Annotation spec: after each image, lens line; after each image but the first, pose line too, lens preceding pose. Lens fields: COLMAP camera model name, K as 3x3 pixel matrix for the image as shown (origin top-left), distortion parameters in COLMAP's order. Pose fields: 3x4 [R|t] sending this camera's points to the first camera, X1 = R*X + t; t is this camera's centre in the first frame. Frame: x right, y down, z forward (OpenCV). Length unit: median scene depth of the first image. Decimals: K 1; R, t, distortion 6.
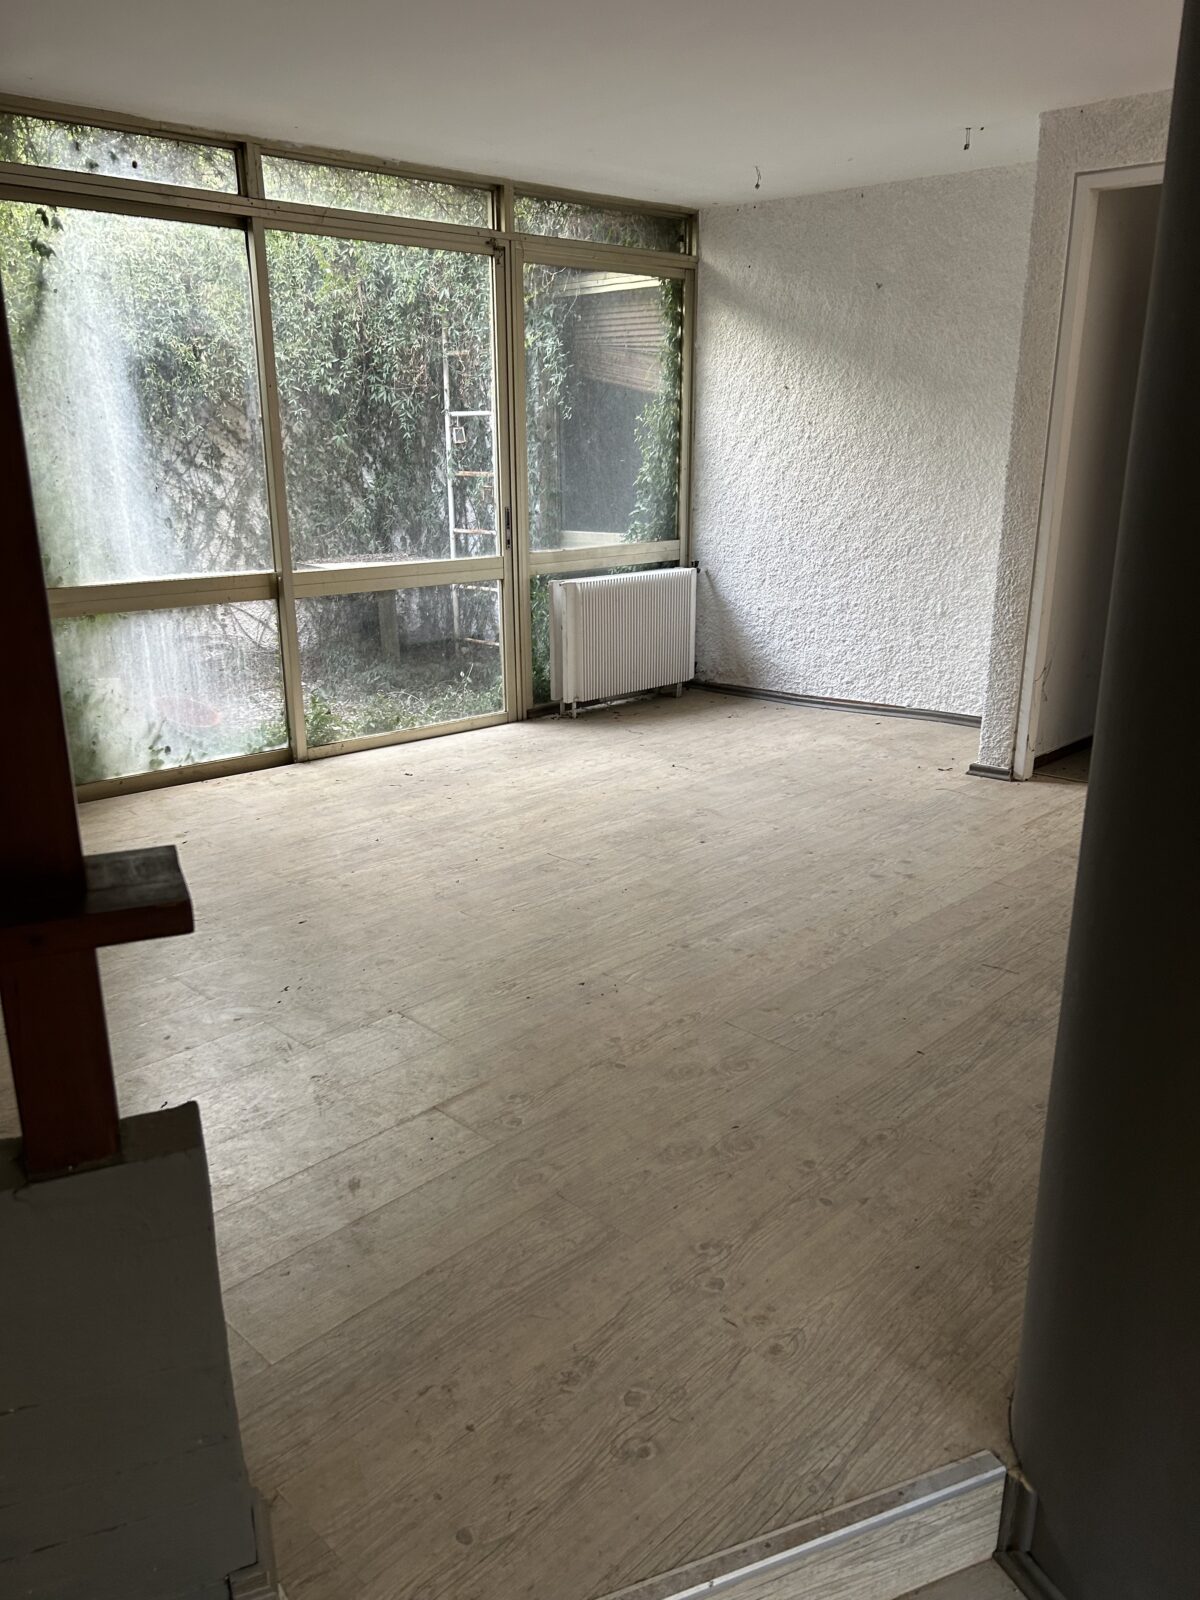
lens RADIAL K [[1232.6, 0, 600.0], [0, 1232.6, 800.0], [0, 0, 1]] dist [0.005219, 0.005616]
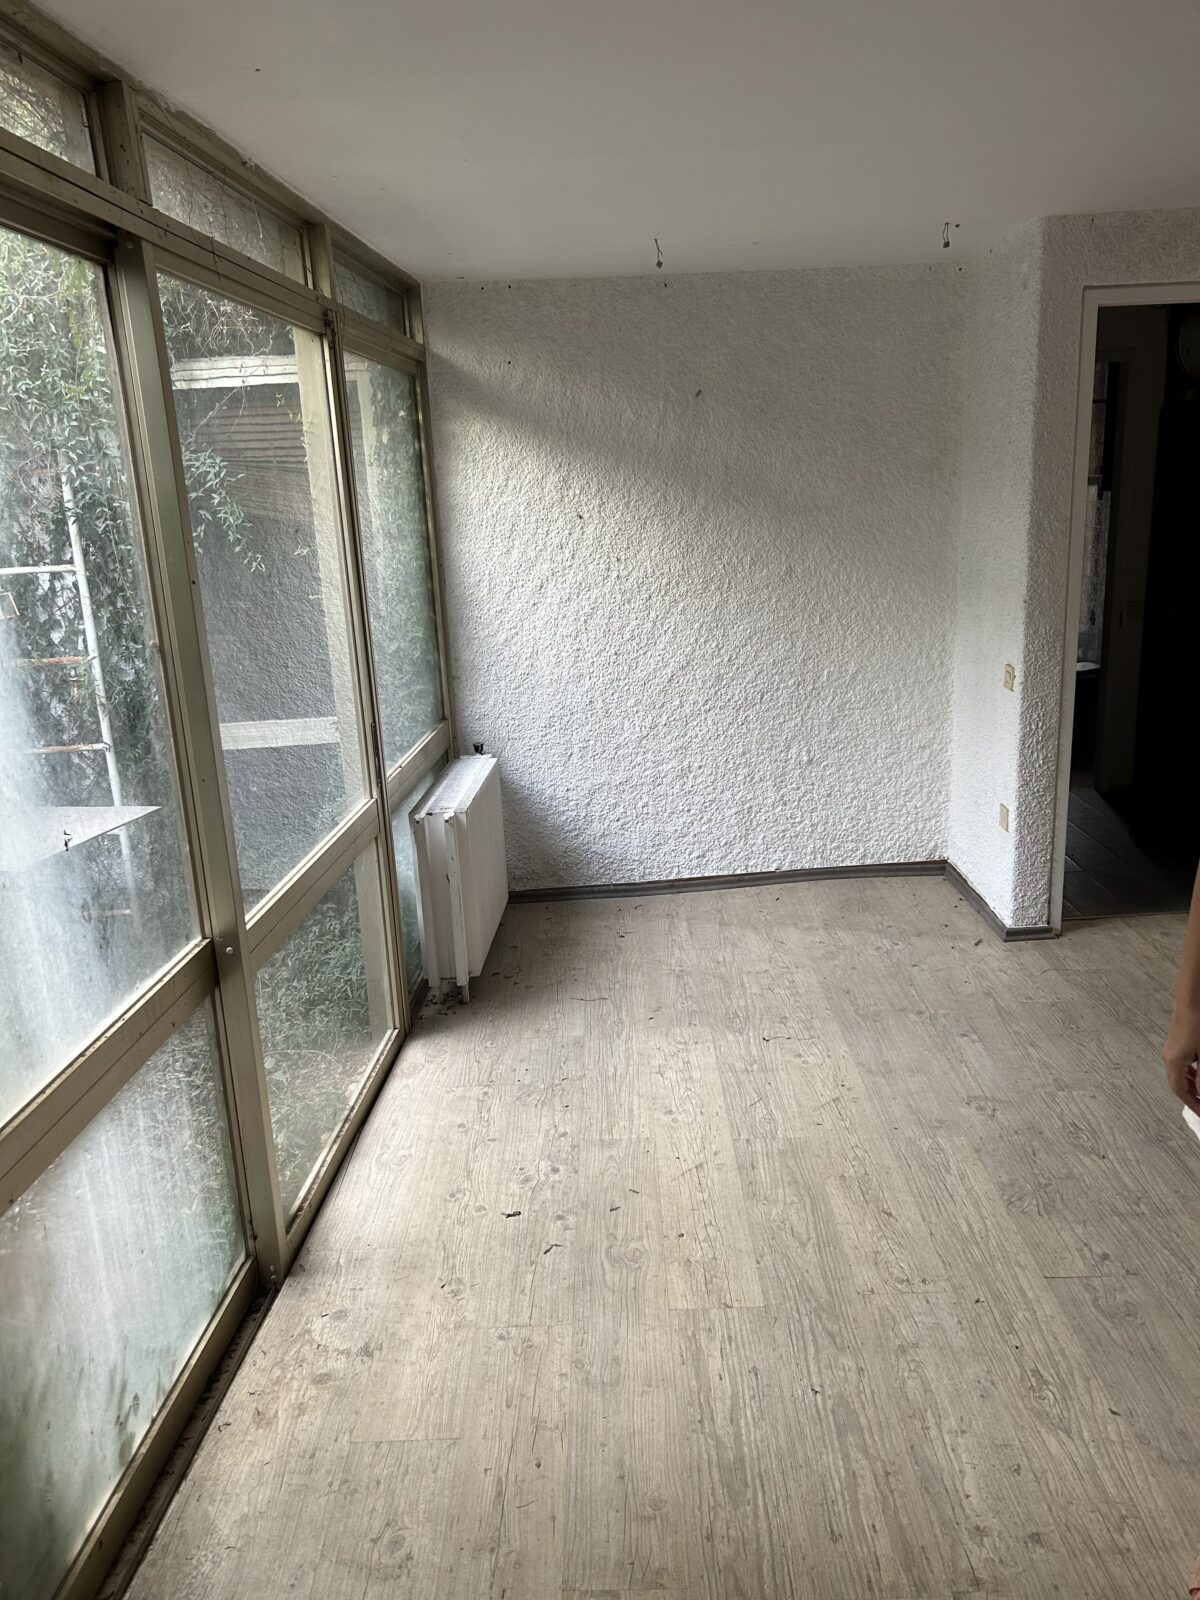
lens RADIAL K [[1180.4, 0, 600.0], [0, 1180.4, 800.0], [0, 0, 1]] dist [0.080006, -0.113241]
pose [[0.722058, -0.201629, 0.661799, -0.393419], [0.235105, 0.971172, 0.039373, -0.190289], [-0.650659, 0.127163, 0.748647, 0.458266]]
